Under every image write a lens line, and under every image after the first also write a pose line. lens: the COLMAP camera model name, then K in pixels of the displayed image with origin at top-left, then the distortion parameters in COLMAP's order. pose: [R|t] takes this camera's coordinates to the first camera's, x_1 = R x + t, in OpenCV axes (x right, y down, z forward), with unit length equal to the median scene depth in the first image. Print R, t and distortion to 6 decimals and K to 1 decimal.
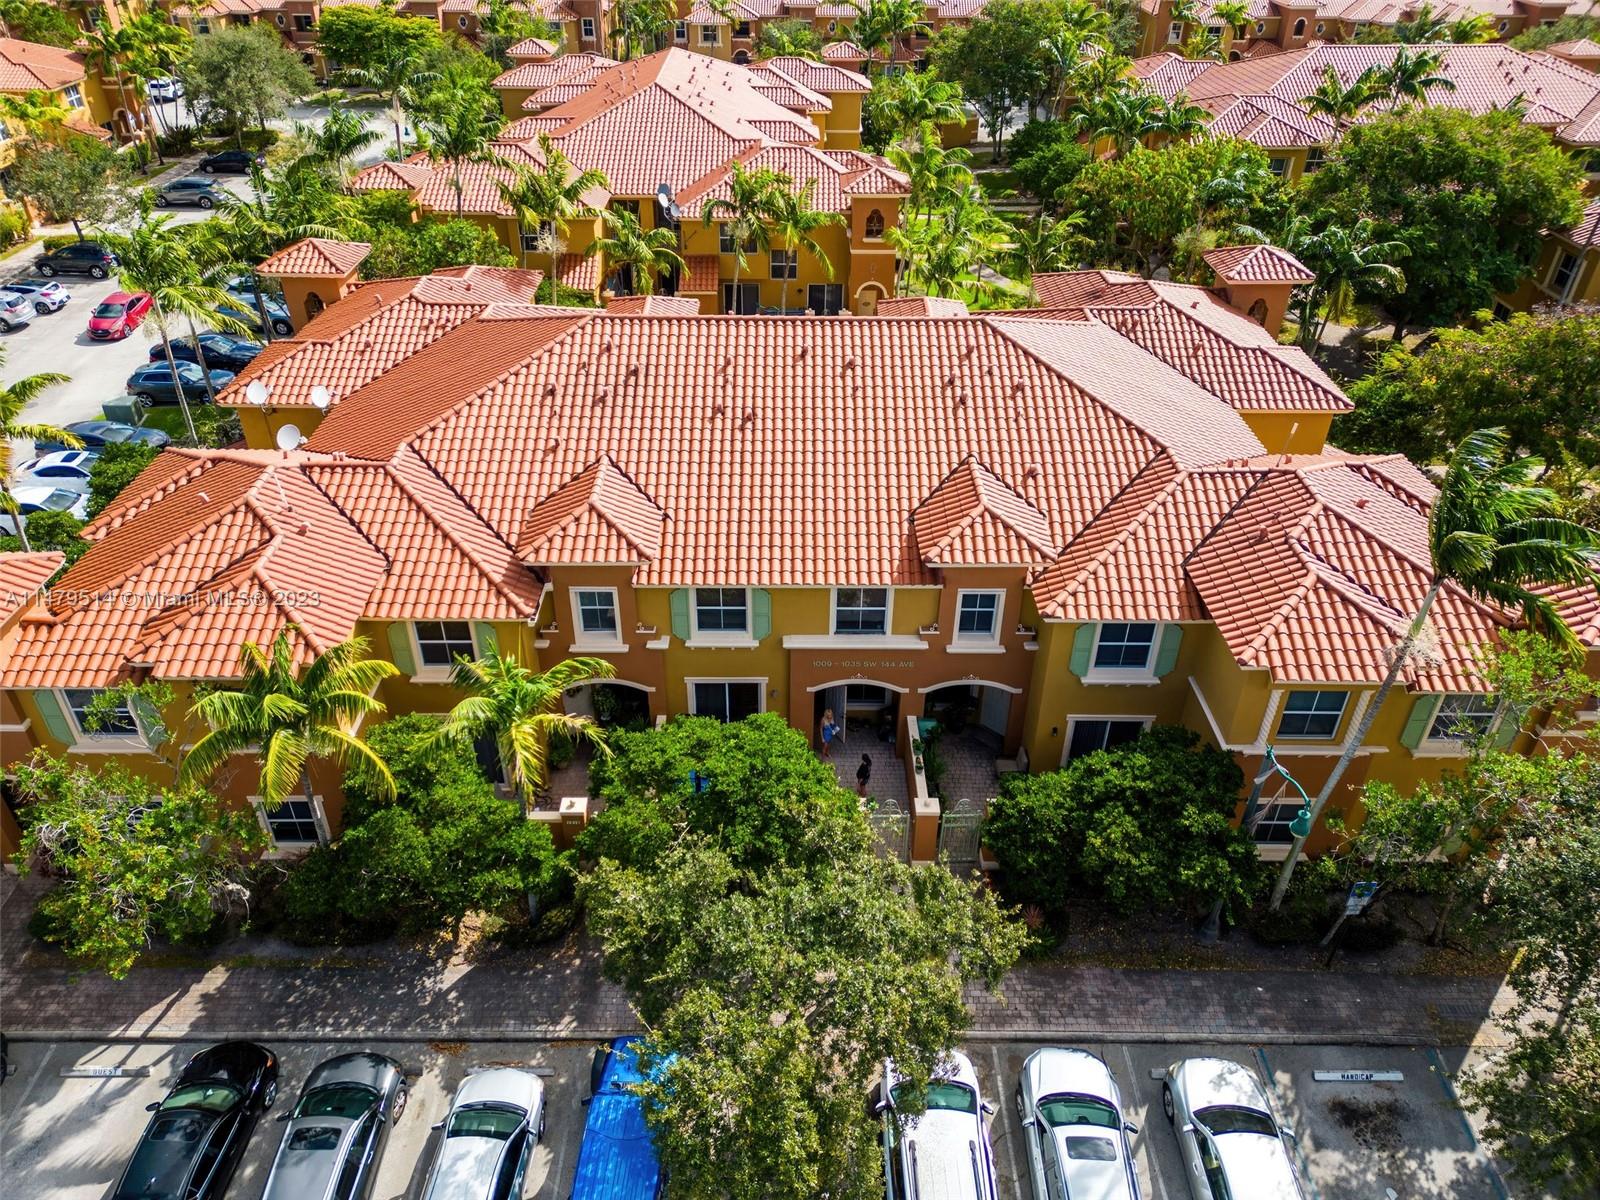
lens RADIAL K [[1126.2, 0, 801.9], [0, 1126.2, 606.1], [0, 0, 1]] dist [0.047180, -0.010742]
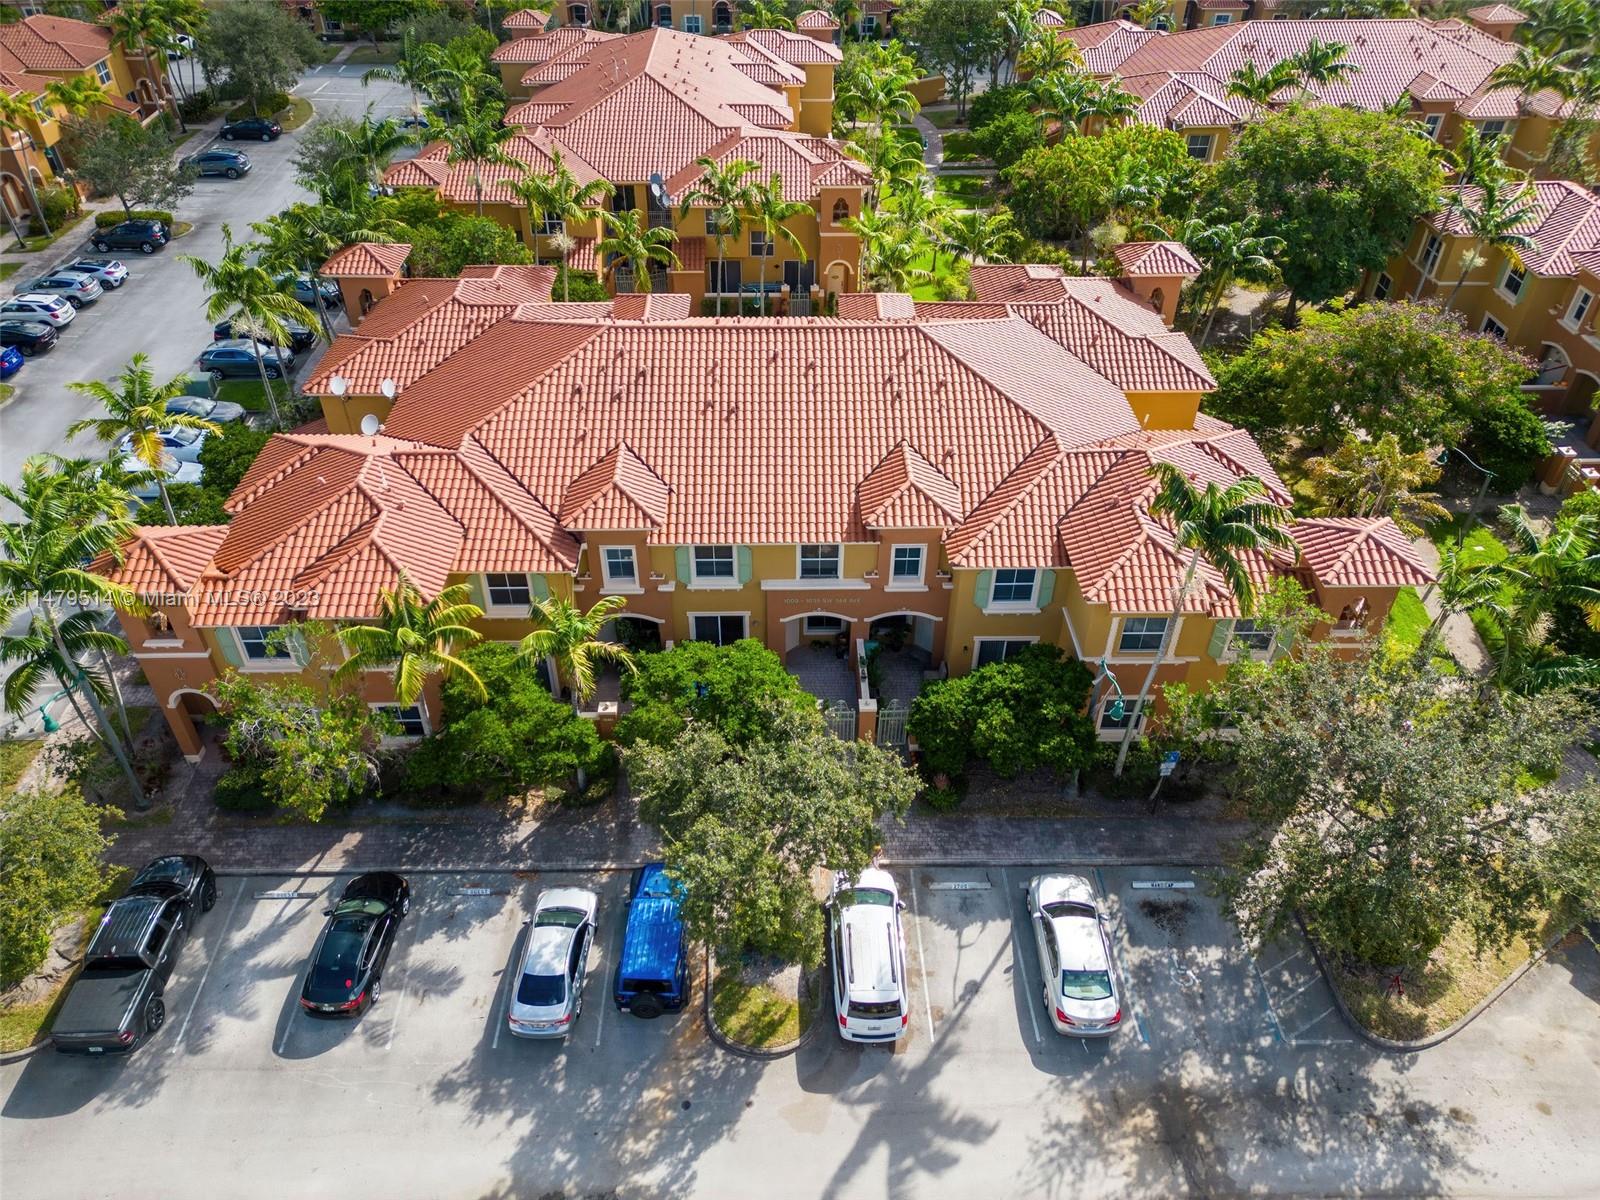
lens RADIAL K [[1126.2, 0, 798.9], [0, 1126.2, 602.8], [0, 0, 1]] dist [0.047180, -0.010742]
pose [[0.999915, -0.011626, 0.005885, 0.020649], [0.011196, 0.997588, 0.068507, -0.039074], [-0.006668, -0.068436, 0.997633, -0.337954]]
